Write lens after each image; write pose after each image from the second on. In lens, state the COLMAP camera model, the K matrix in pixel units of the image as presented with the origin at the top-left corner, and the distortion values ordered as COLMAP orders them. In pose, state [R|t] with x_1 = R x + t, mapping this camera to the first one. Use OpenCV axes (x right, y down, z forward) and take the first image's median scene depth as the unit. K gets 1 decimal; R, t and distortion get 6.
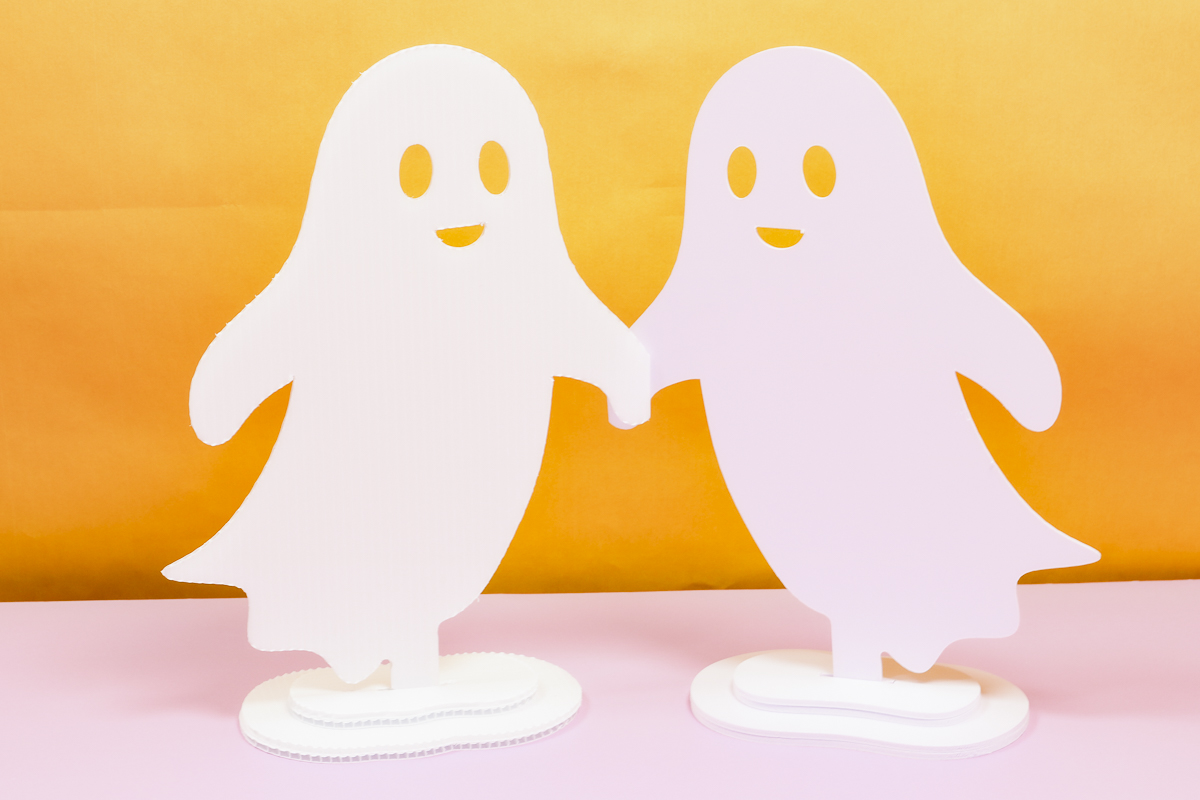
lens RADIAL K [[2249.8, 0, 598.9], [0, 2249.8, 399.6], [0, 0, 1]] dist [-0.016660, 0.000000]
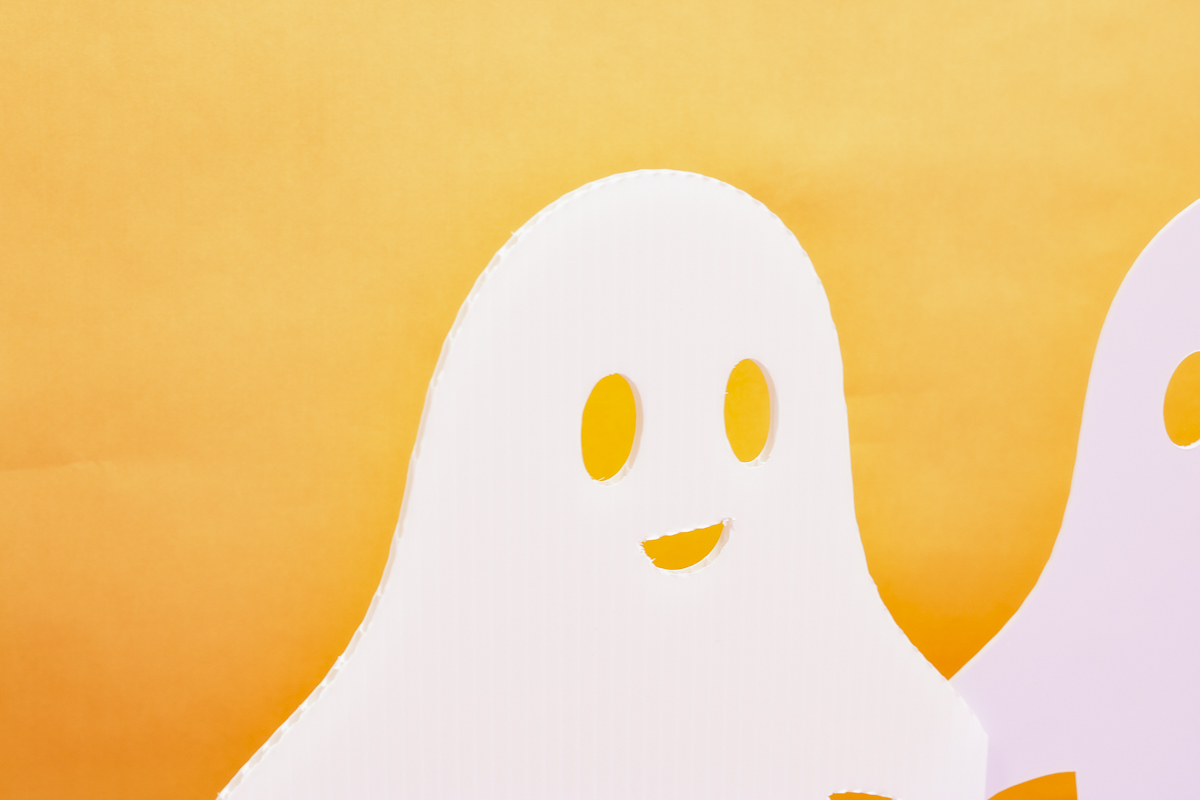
lens RADIAL K [[2119.5, 0, 600.2], [0, 2119.5, 398.6], [0, 0, 1]] dist [-0.057493, 0.000000]
pose [[0.966547, -0.043829, 0.252717, -0.197761], [0.051062, 0.998450, -0.022130, -0.096627], [-0.251355, 0.034294, 0.967287, 0.547739]]
